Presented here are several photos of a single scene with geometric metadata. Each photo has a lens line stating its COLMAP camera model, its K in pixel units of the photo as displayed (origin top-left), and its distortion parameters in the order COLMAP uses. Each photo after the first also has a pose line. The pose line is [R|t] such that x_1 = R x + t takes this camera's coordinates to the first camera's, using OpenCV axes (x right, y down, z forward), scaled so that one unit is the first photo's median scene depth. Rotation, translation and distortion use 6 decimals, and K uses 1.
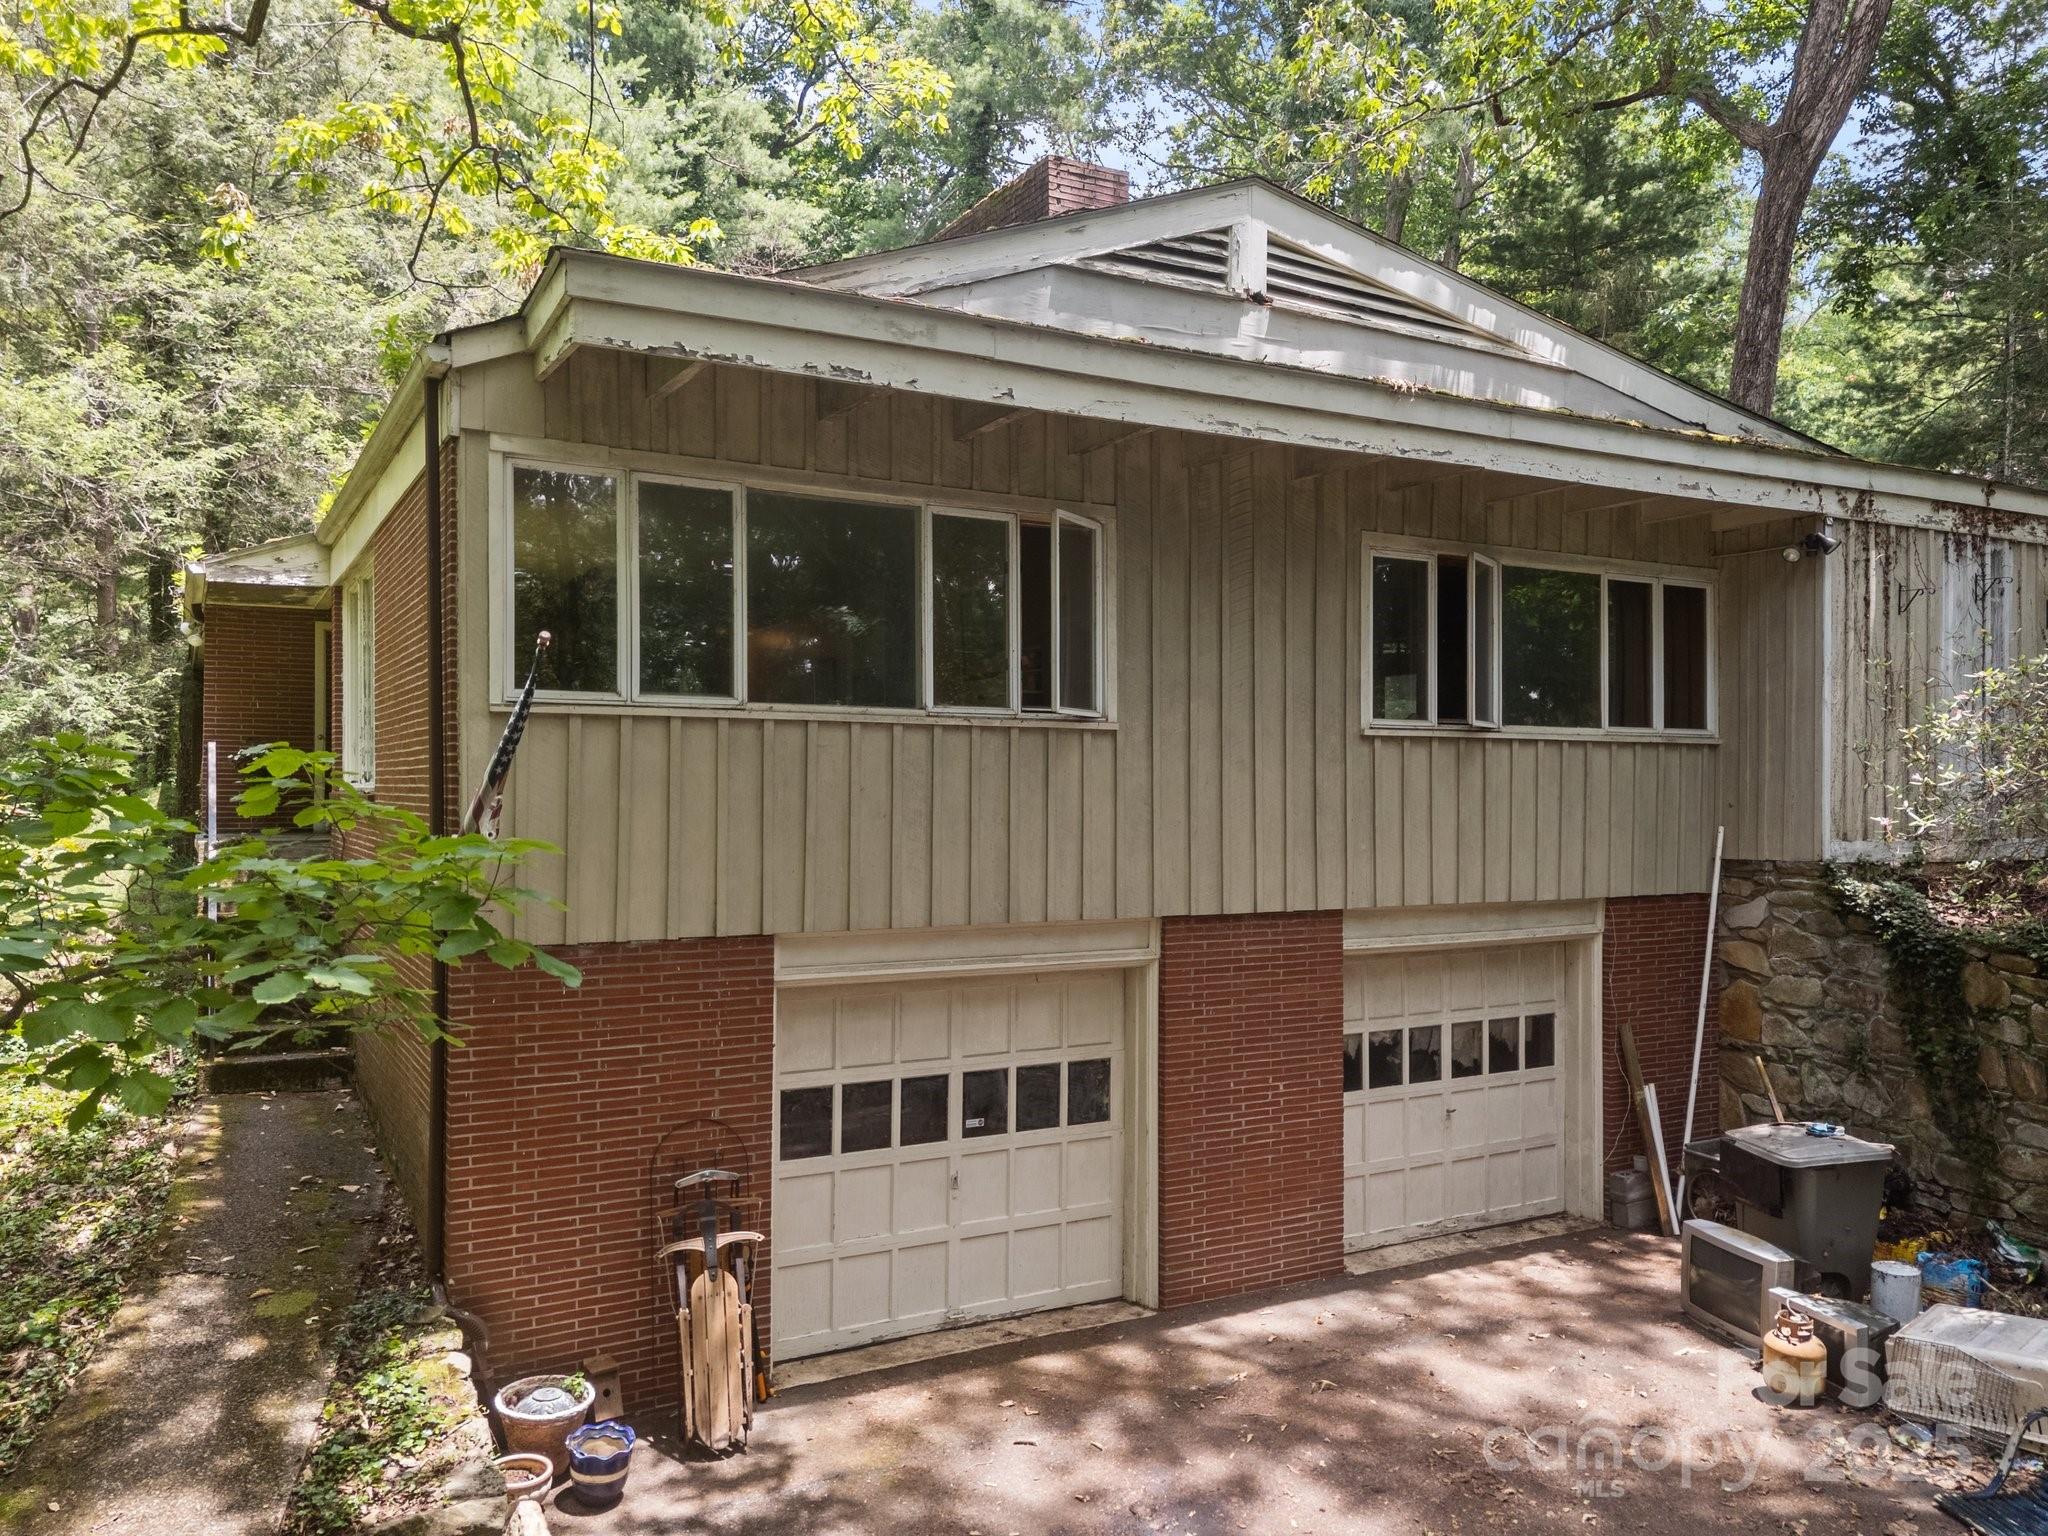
lens RADIAL K [[1442.9, 0, 1016.9], [0, 1442.9, 785.7], [0, 0, 1]] dist [0.009436, 0.001341]
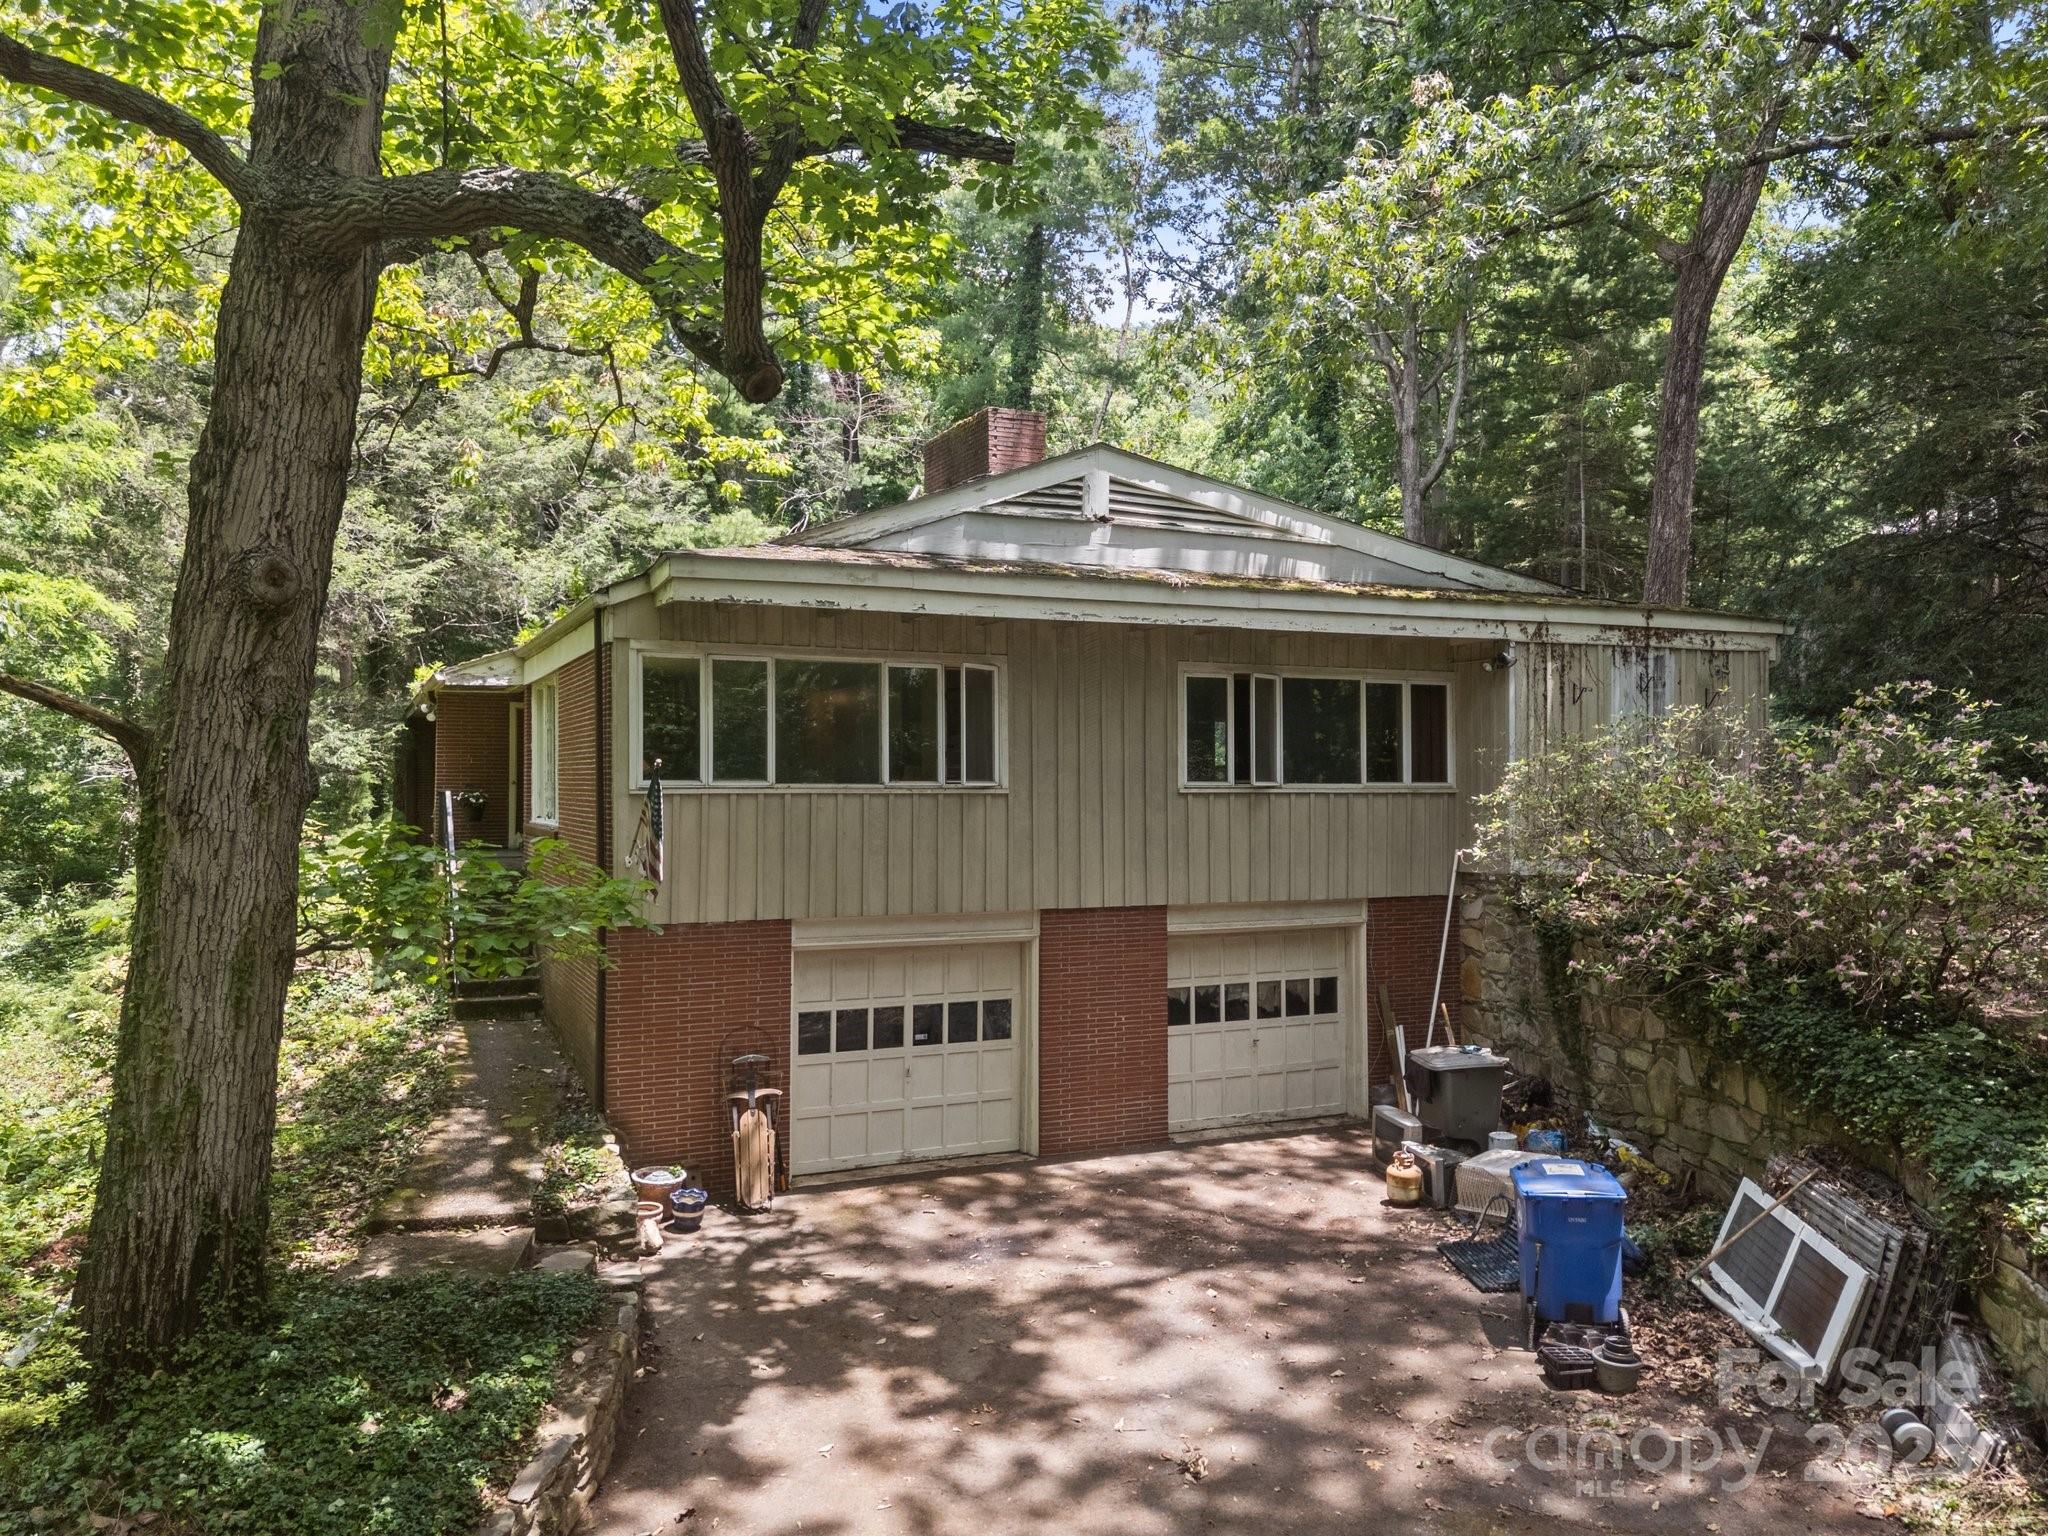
lens RADIAL K [[1442.9, 0, 1031.4], [0, 1442.9, 758.8], [0, 0, 1]] dist [0.009436, 0.001341]
pose [[0.997008, -0.003705, -0.077212, 0.217411], [0.002673, 0.999906, -0.013463, -0.055406], [0.077254, 0.013217, 0.996924, -0.600412]]
